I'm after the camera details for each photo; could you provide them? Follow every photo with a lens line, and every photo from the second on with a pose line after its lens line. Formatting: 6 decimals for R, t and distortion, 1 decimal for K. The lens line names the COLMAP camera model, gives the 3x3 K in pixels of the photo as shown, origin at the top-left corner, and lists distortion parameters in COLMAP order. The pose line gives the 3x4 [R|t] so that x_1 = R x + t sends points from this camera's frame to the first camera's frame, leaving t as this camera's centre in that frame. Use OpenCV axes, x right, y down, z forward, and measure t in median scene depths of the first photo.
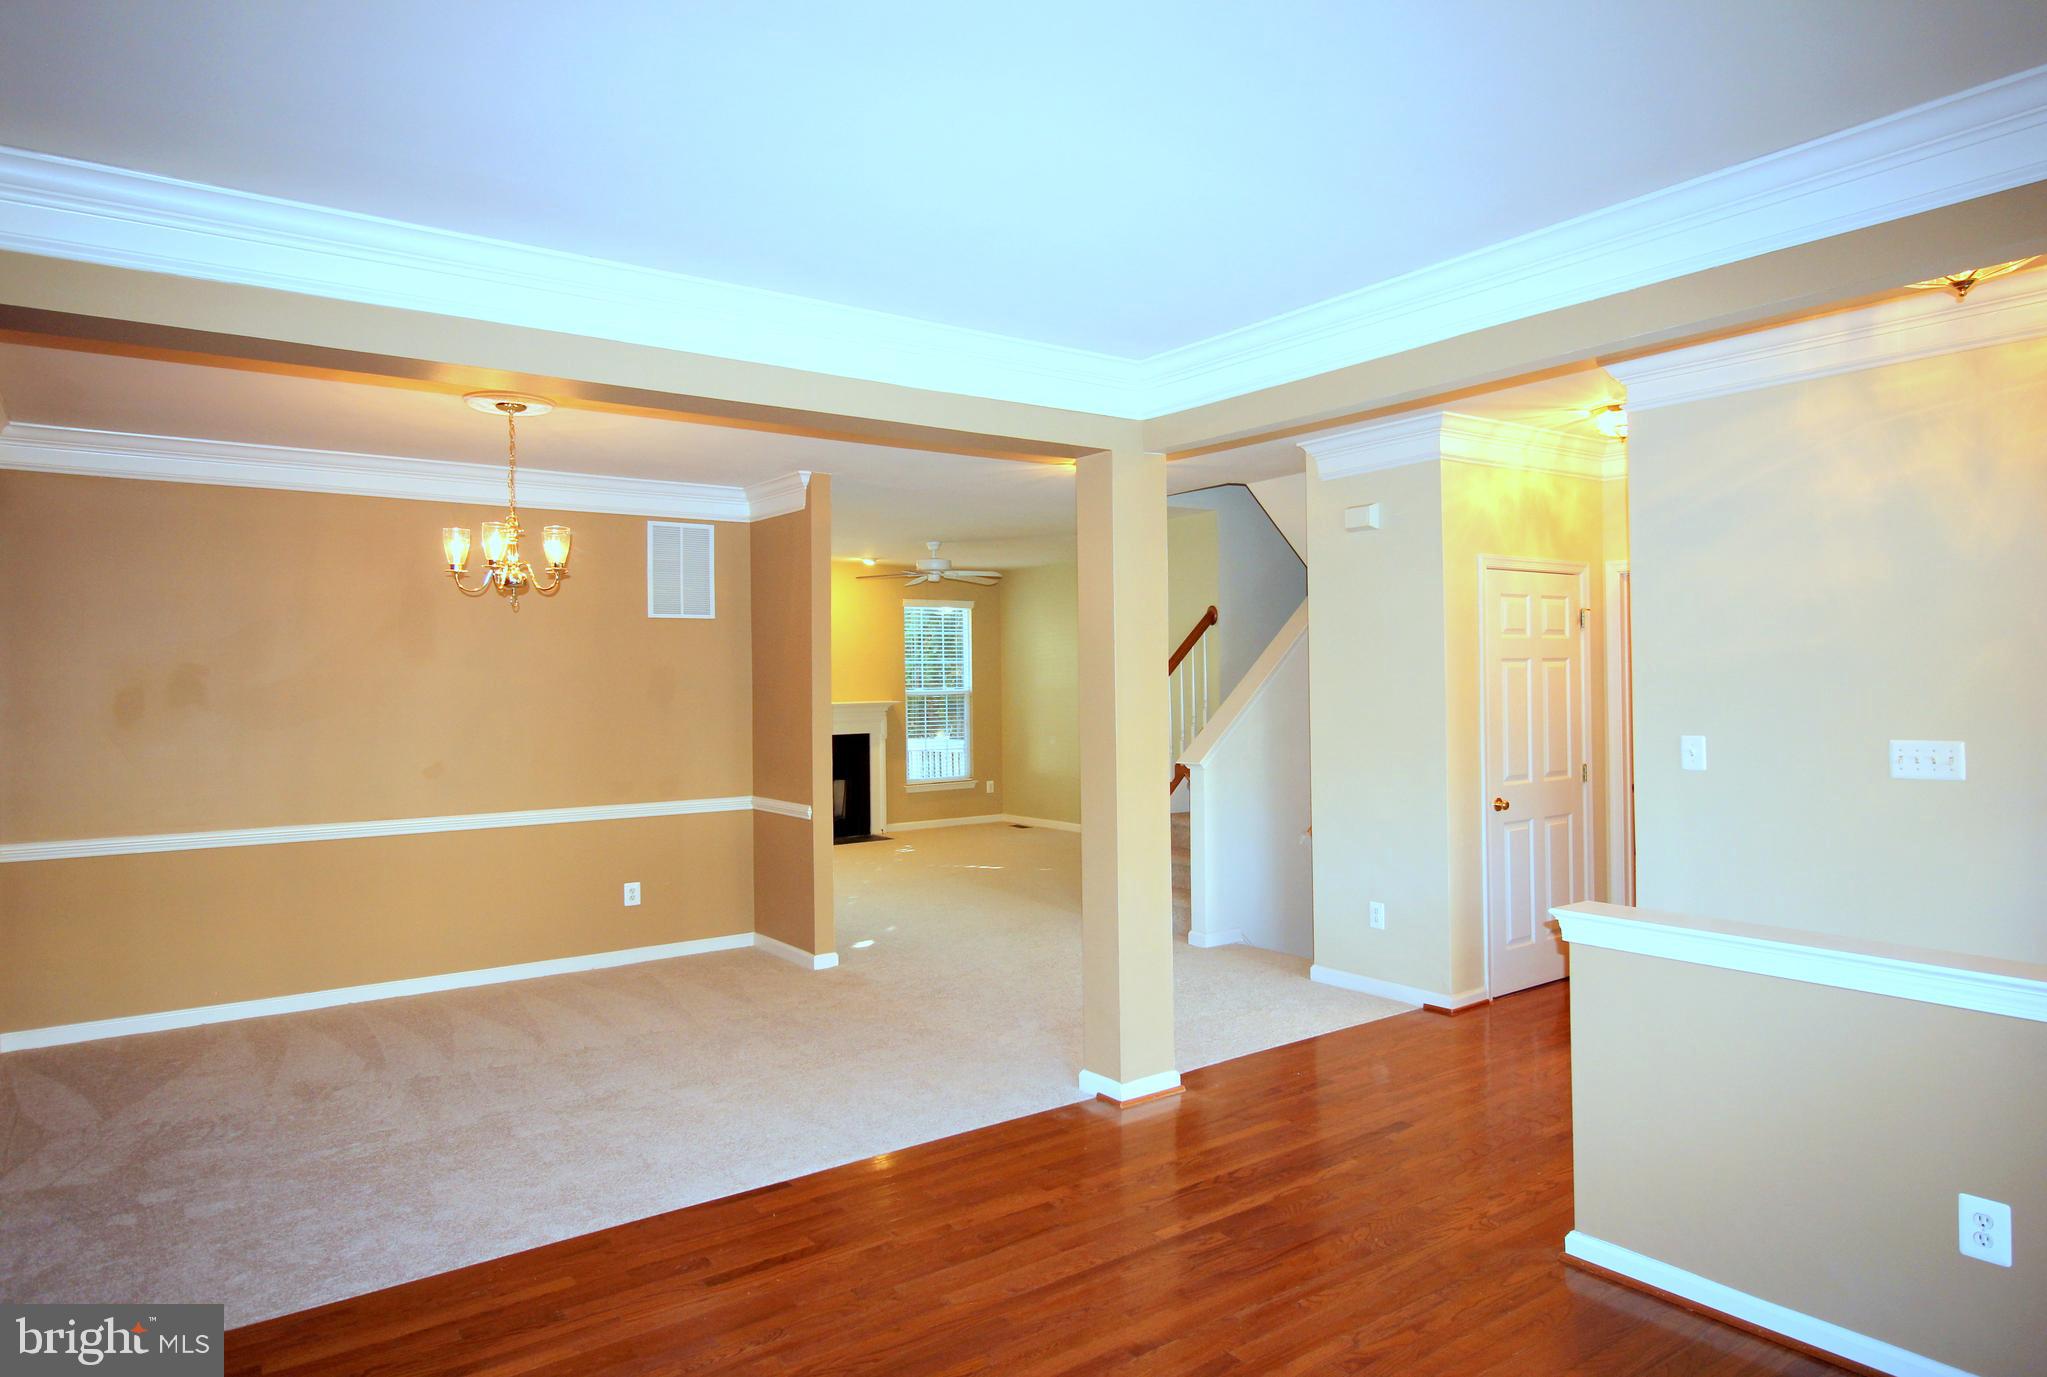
lens RADIAL K [[1206.1, 0, 1024.1], [0, 1206.1, 682.1], [0, 0, 1]] dist [0.004005, 0.000198]
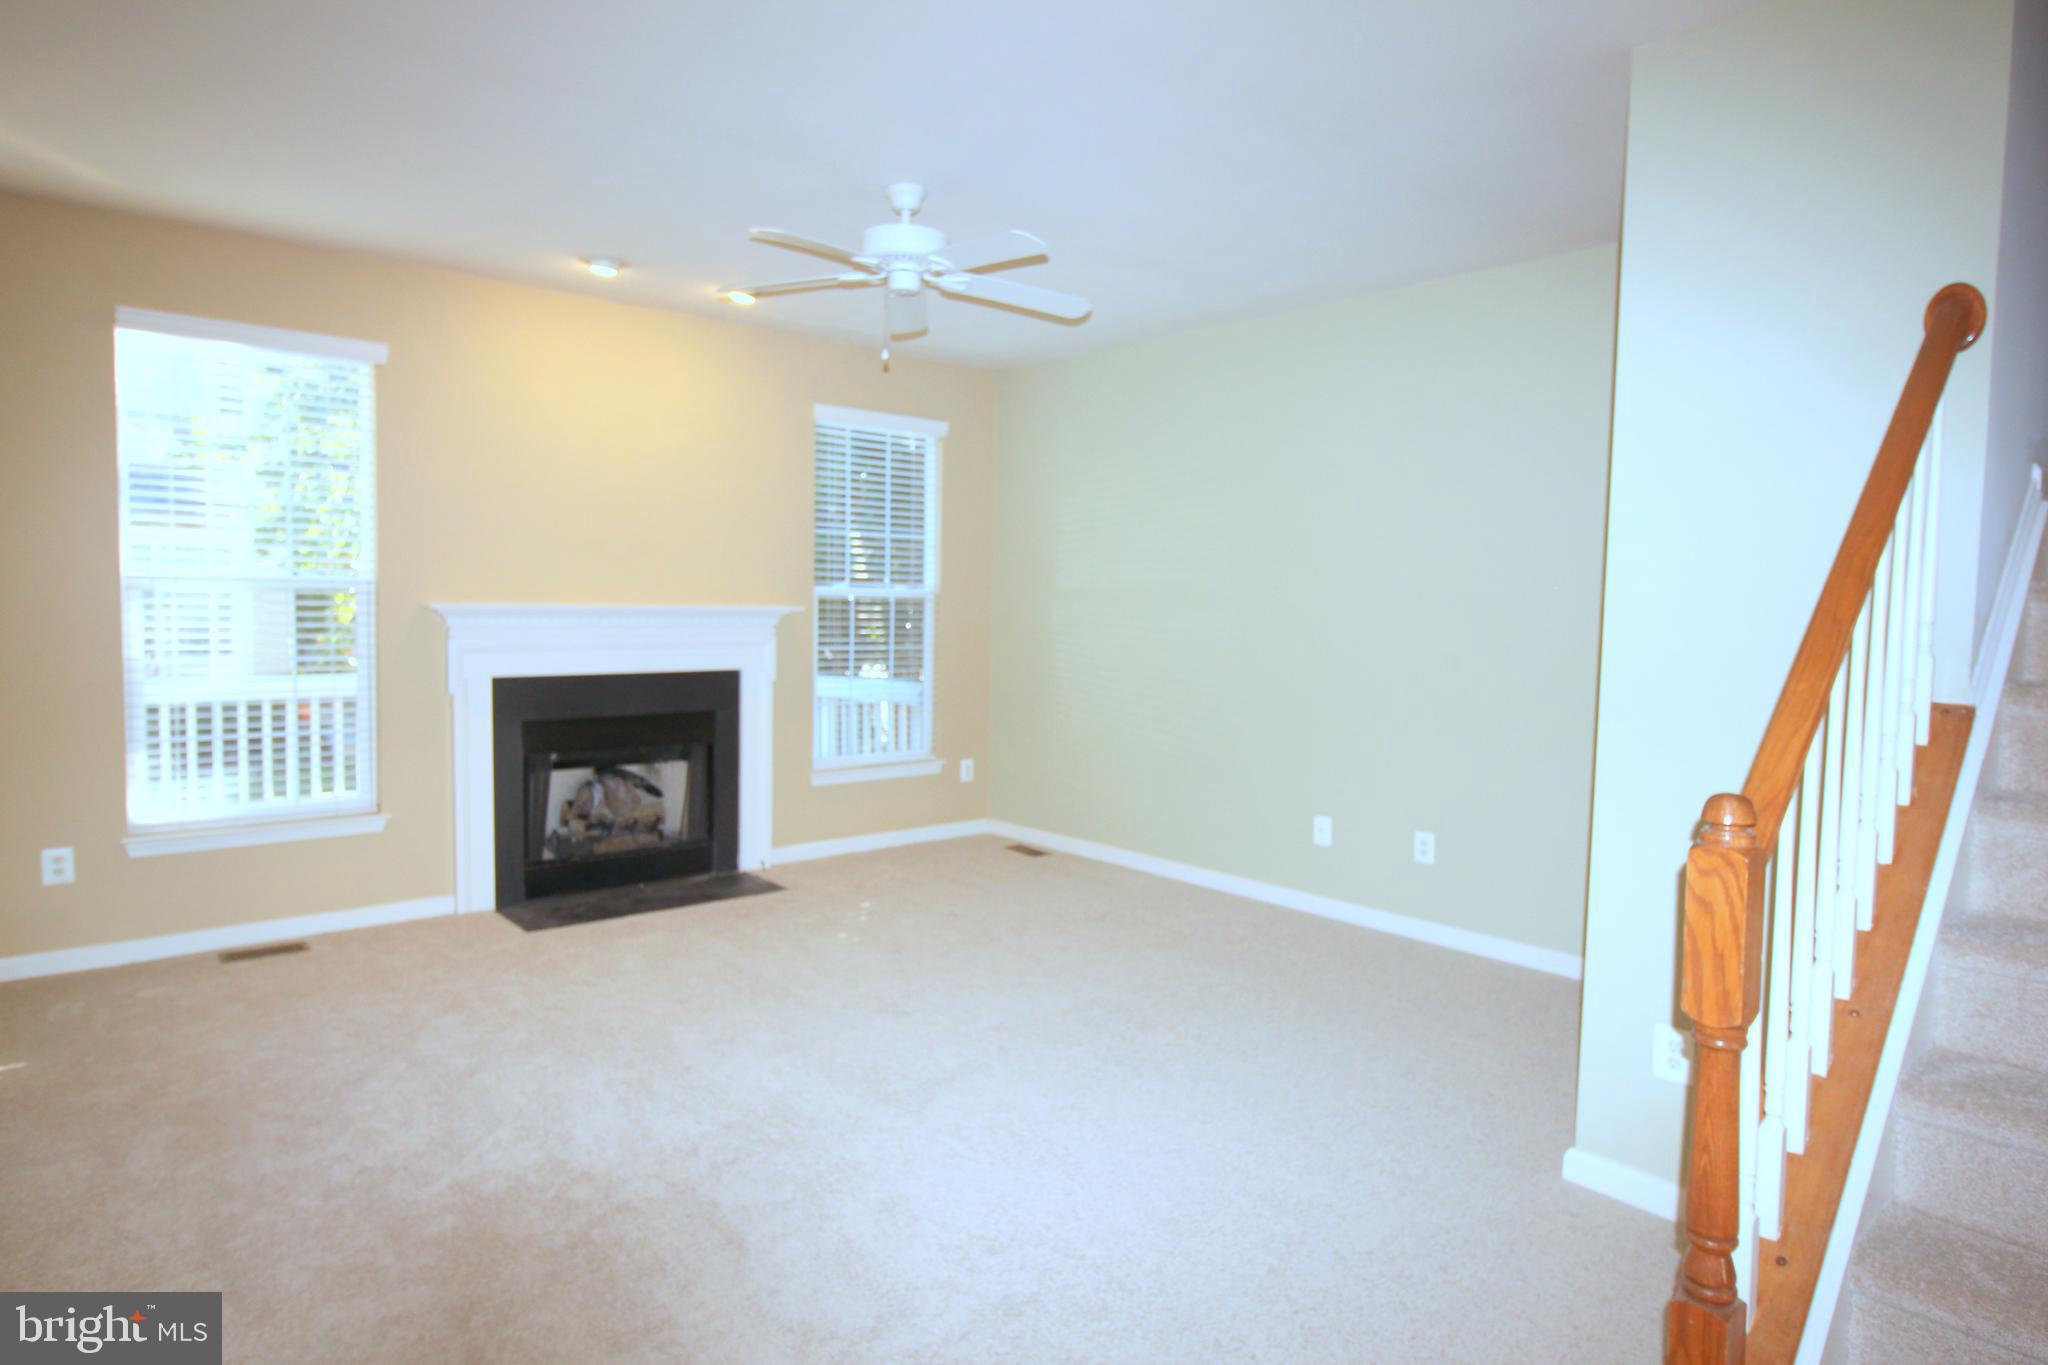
lens RADIAL K [[1173.8, 0, 1028.5], [0, 1173.8, 672.4], [0, 0, 1]] dist [0.005129, -0.000479]
pose [[0.994782, 0.022113, 0.099602, -0.057863], [-0.027026, 0.998470, 0.048246, 0.017340], [-0.098382, -0.050686, 0.993857, 0.505101]]
